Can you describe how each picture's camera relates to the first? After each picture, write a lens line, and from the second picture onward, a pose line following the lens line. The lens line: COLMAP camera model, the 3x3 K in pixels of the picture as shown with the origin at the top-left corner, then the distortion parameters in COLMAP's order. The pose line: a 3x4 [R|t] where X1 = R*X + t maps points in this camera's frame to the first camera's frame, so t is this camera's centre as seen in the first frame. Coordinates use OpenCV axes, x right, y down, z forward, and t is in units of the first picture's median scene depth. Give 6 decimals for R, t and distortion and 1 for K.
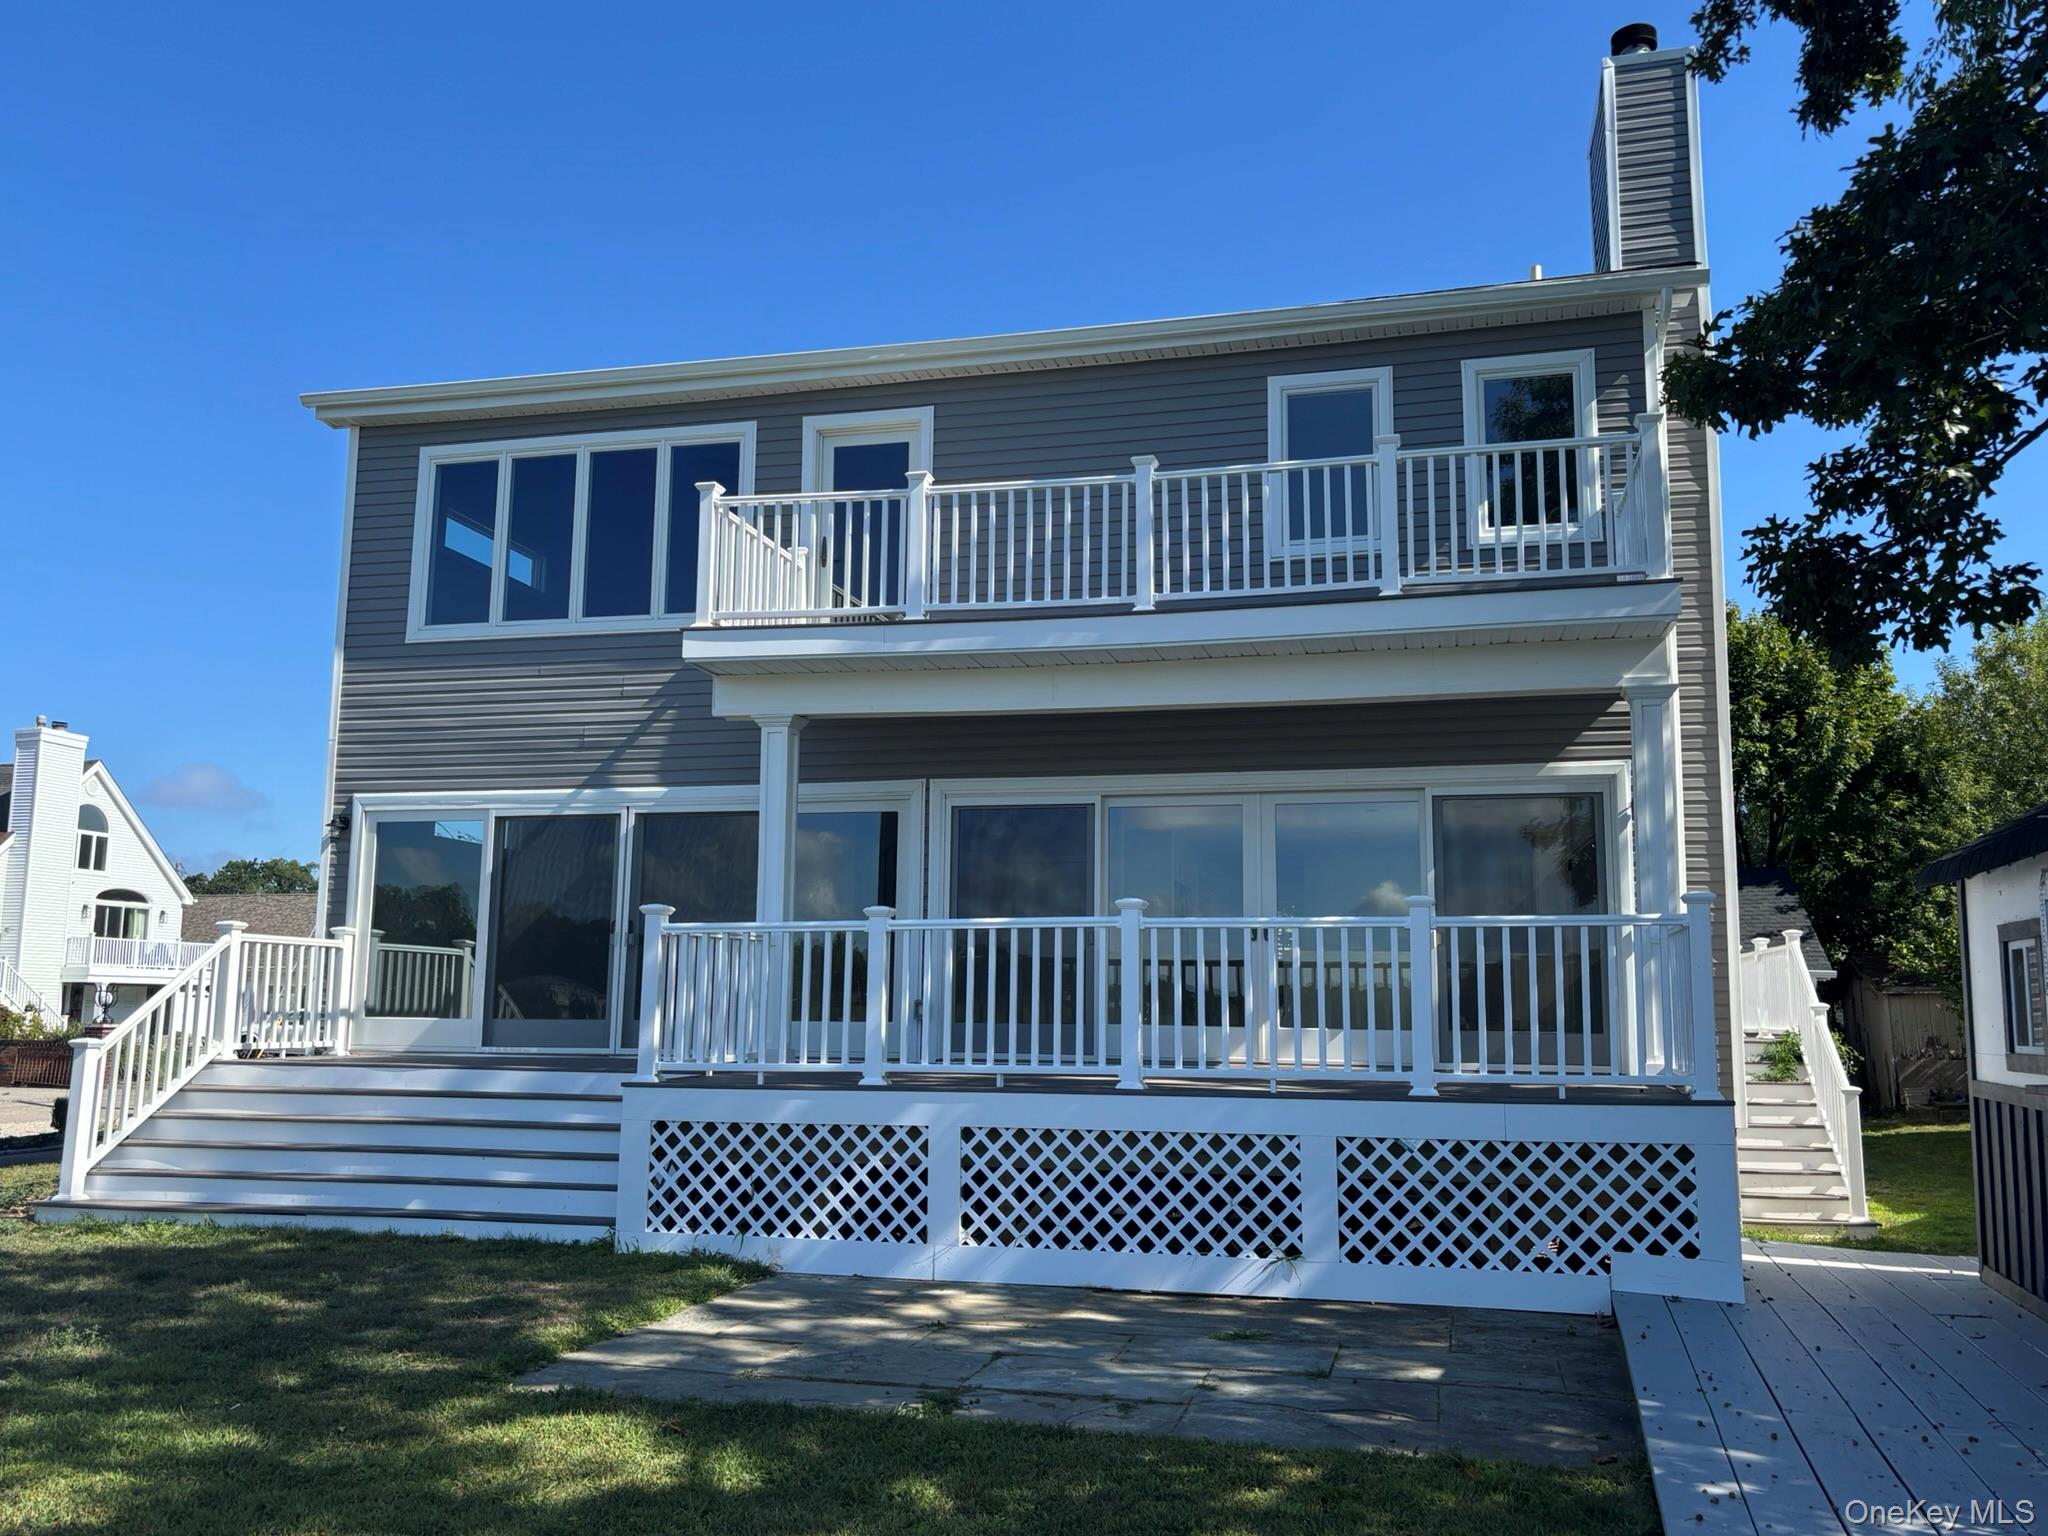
lens RADIAL K [[1676.1, 0, 1004.4], [0, 1676.1, 756.4], [0, 0, 1]] dist [0.051266, -0.052858]
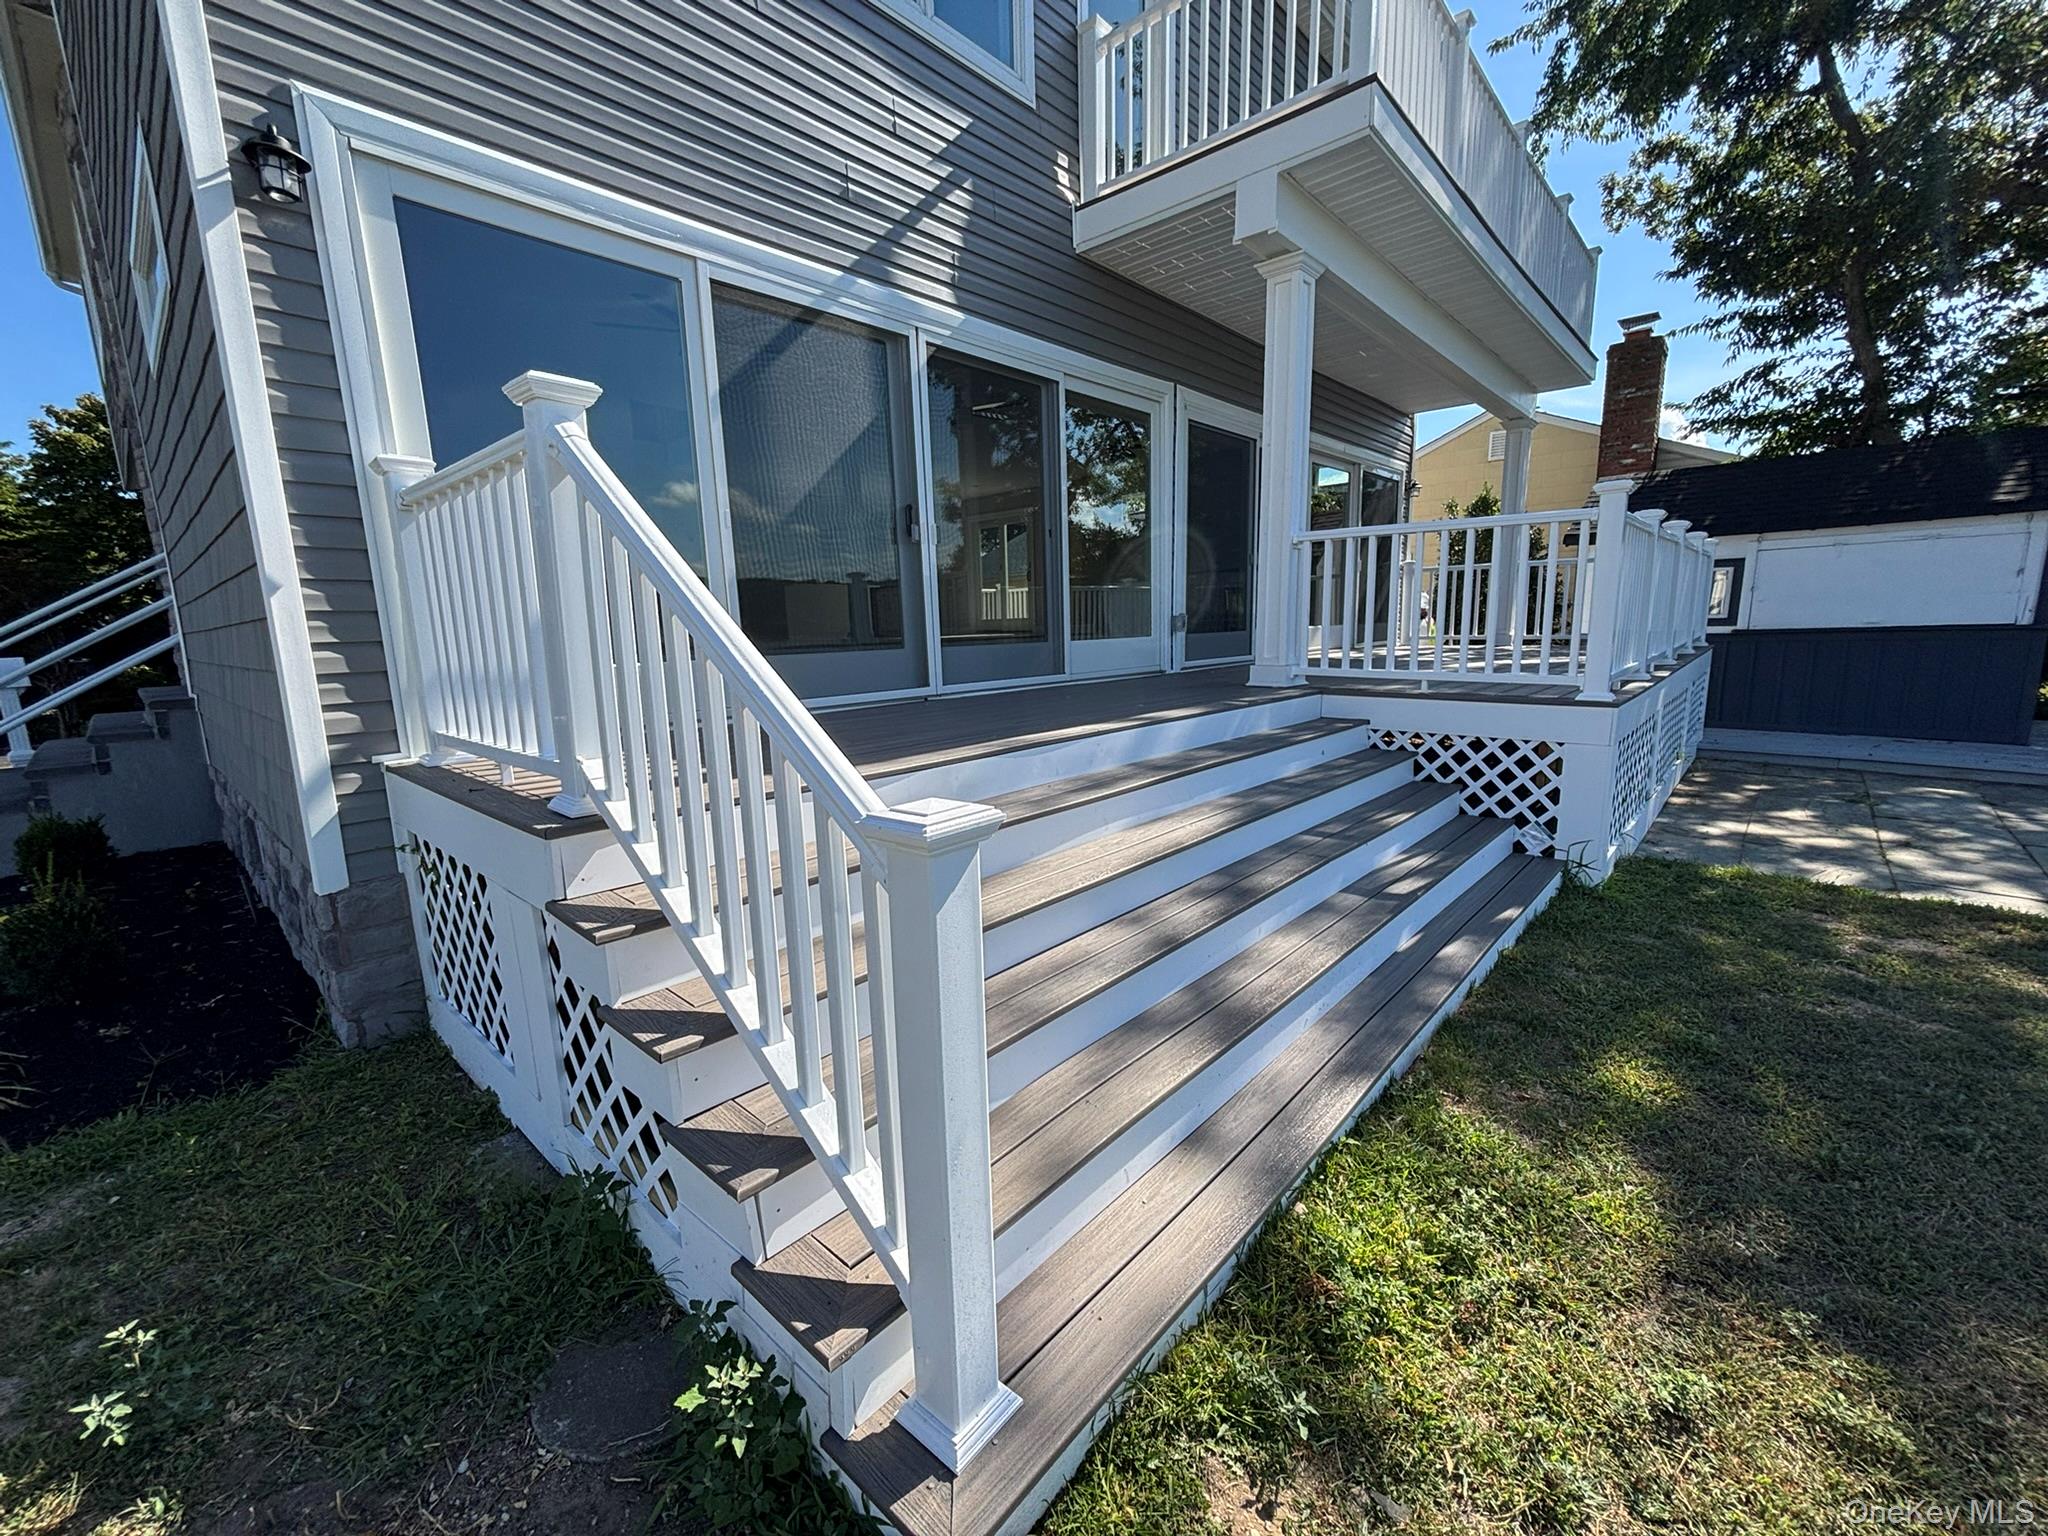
lens RADIAL K [[829.4, 0, 1037.7], [0, 829.4, 773.4], [0, 0, 1]] dist [0.009746, -0.002813]
pose [[0.483398, -0.179746, 0.856748, -0.647386], [-0.098659, 0.961271, 0.257341, 0.137906], [-0.869823, -0.208924, 0.446943, 0.969605]]
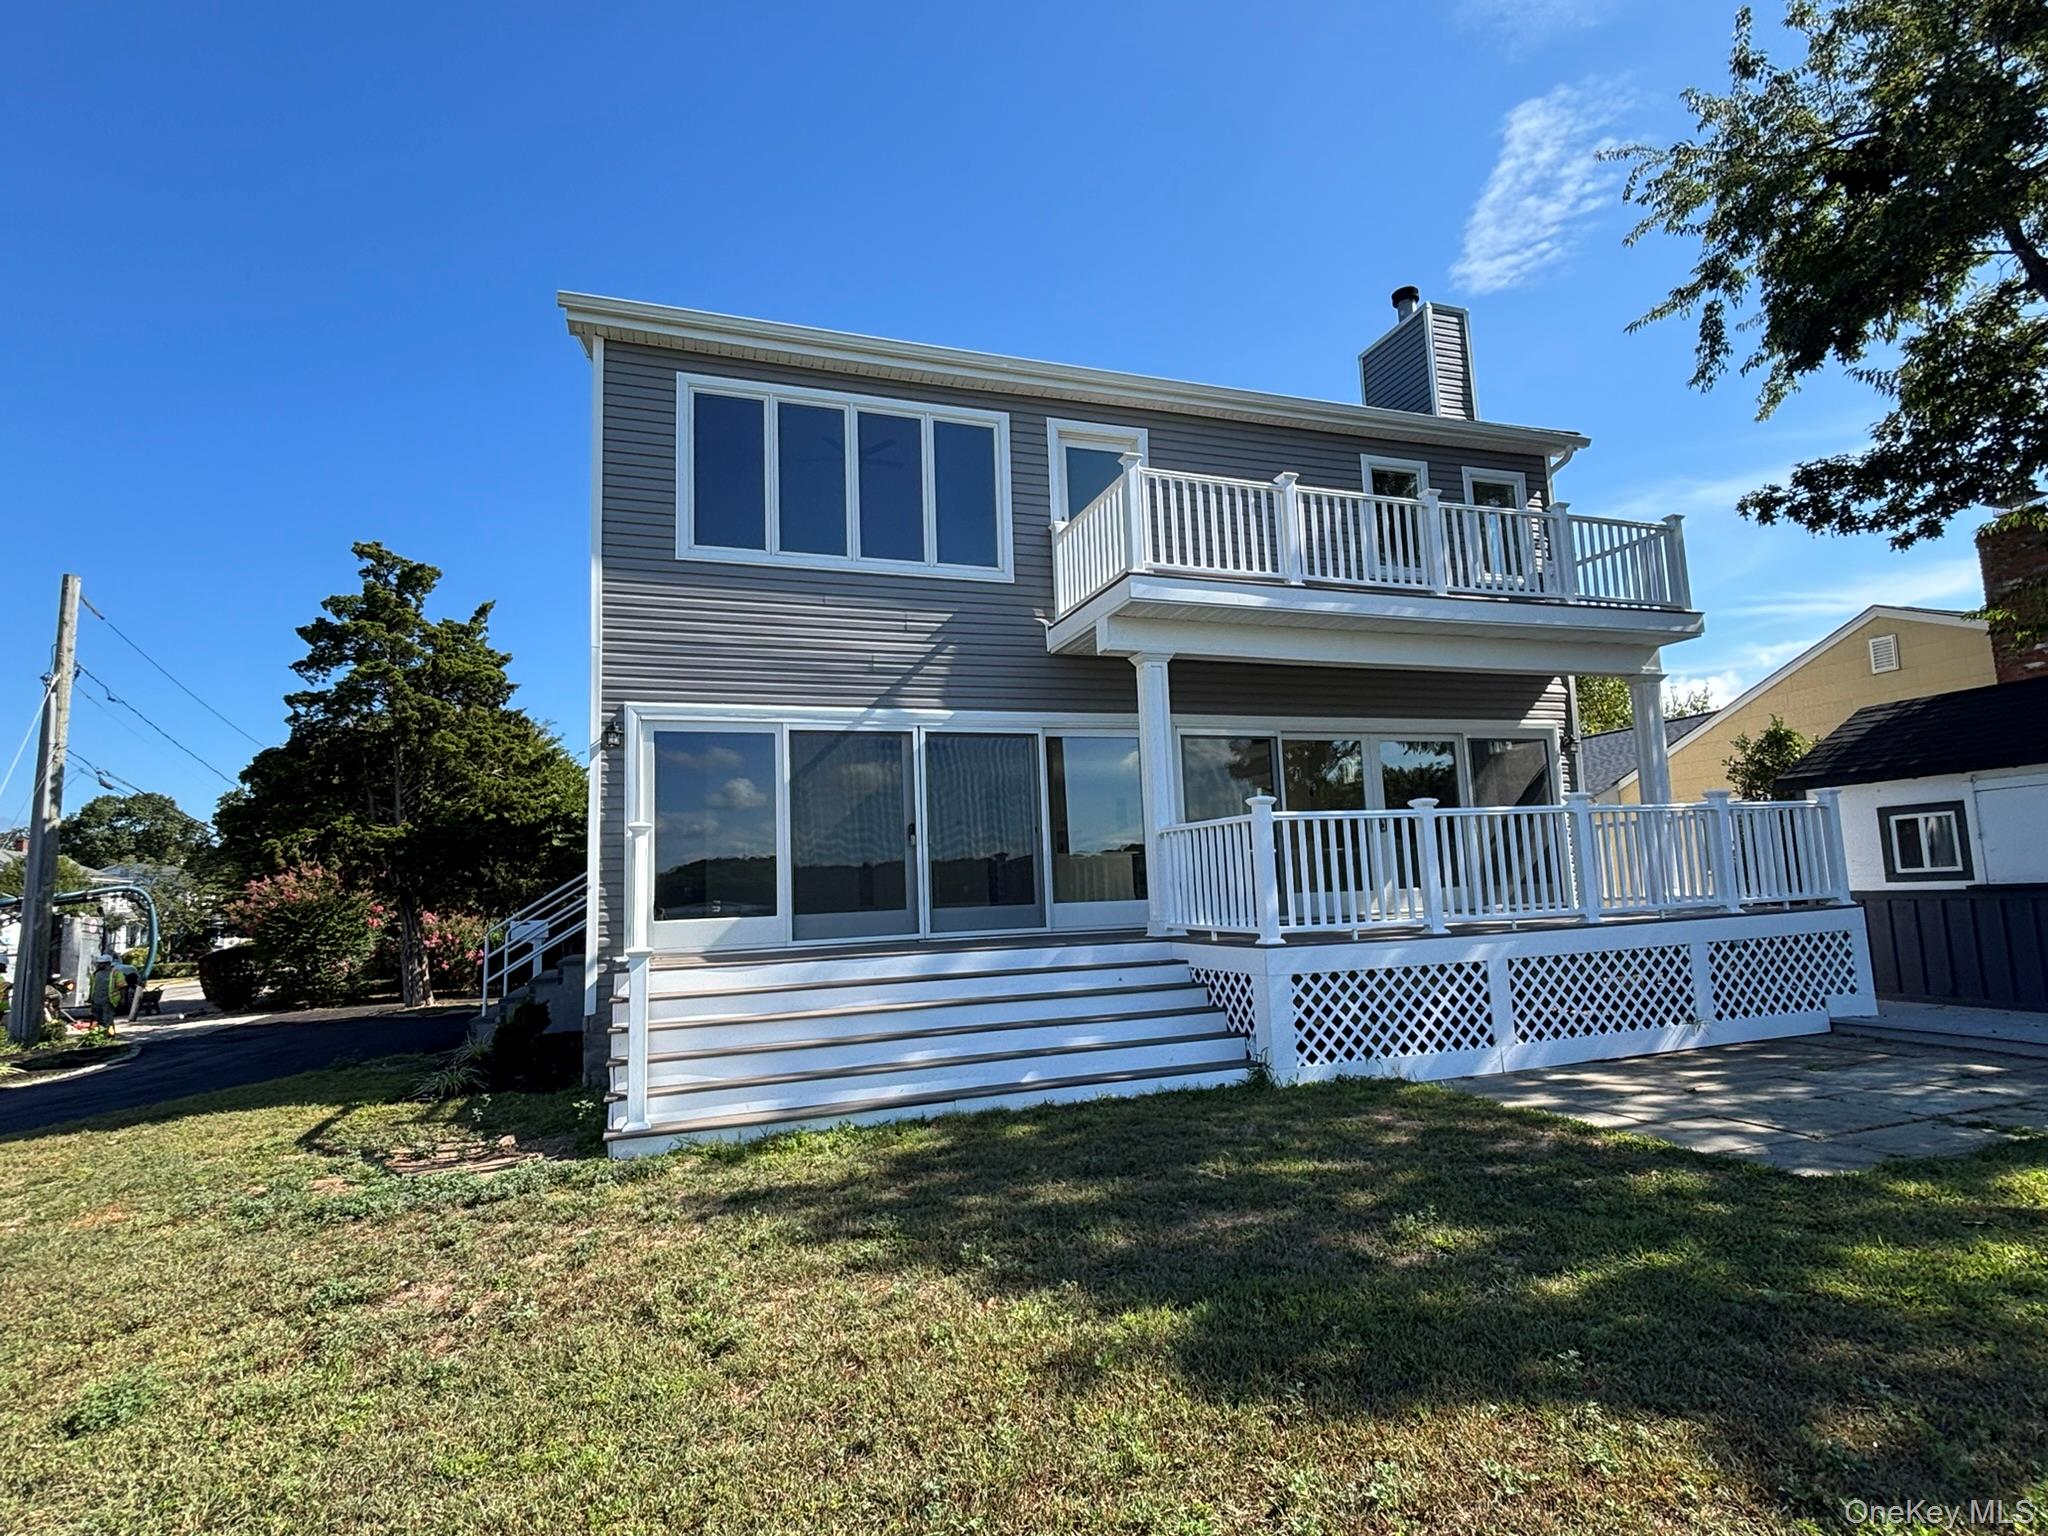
lens RADIAL K [[1069.6, 0, 1049.4], [0, 1069.6, 785.2], [0, 0, 1]] dist [0.000026, -0.006724]
pose [[0.827602, 0.015311, 0.561107, -0.702048], [-0.034314, 0.999138, 0.023348, 0.063228], [-0.560266, -0.038577, 0.827414, 0.428742]]
